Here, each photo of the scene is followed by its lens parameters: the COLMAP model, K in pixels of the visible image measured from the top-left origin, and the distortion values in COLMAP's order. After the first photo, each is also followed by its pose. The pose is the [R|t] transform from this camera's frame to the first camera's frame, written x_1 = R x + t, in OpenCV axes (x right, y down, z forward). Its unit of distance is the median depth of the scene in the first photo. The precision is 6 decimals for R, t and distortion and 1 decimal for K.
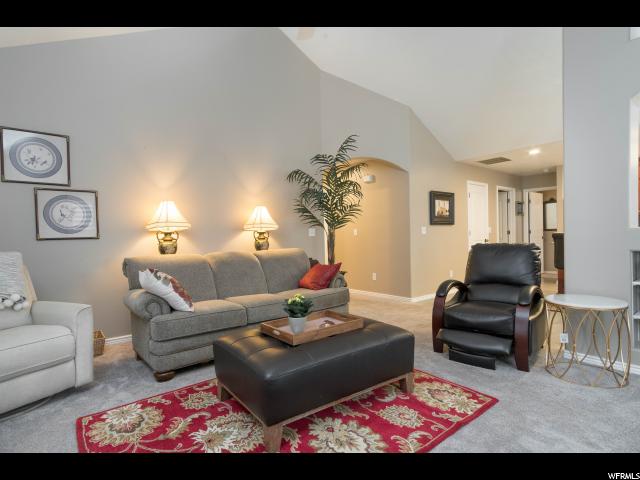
lens RADIAL K [[342.8, 0, 320.1], [0, 342.8, 237.4], [0, 0, 1]] dist [0.009402, 0.000218]
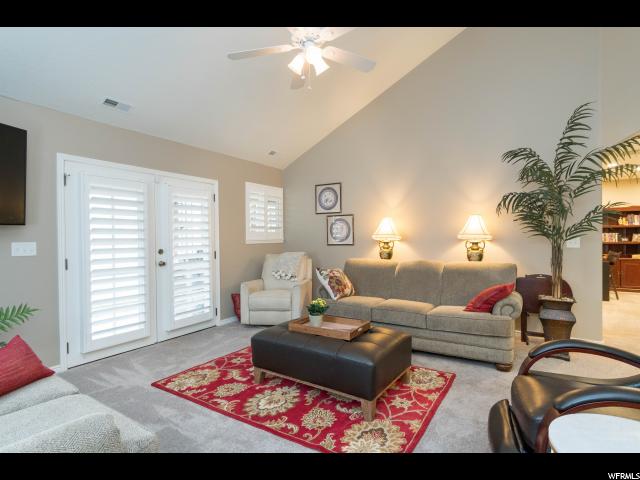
lens RADIAL K [[342.8, 0, 321.9], [0, 342.8, 240.1], [0, 0, 1]] dist [0.009402, 0.000218]
pose [[0.320975, 0.017075, -0.946934, 0.811706], [-0.018180, 0.999764, 0.011865, -0.040113], [0.946913, 0.013407, 0.321209, 0.416096]]
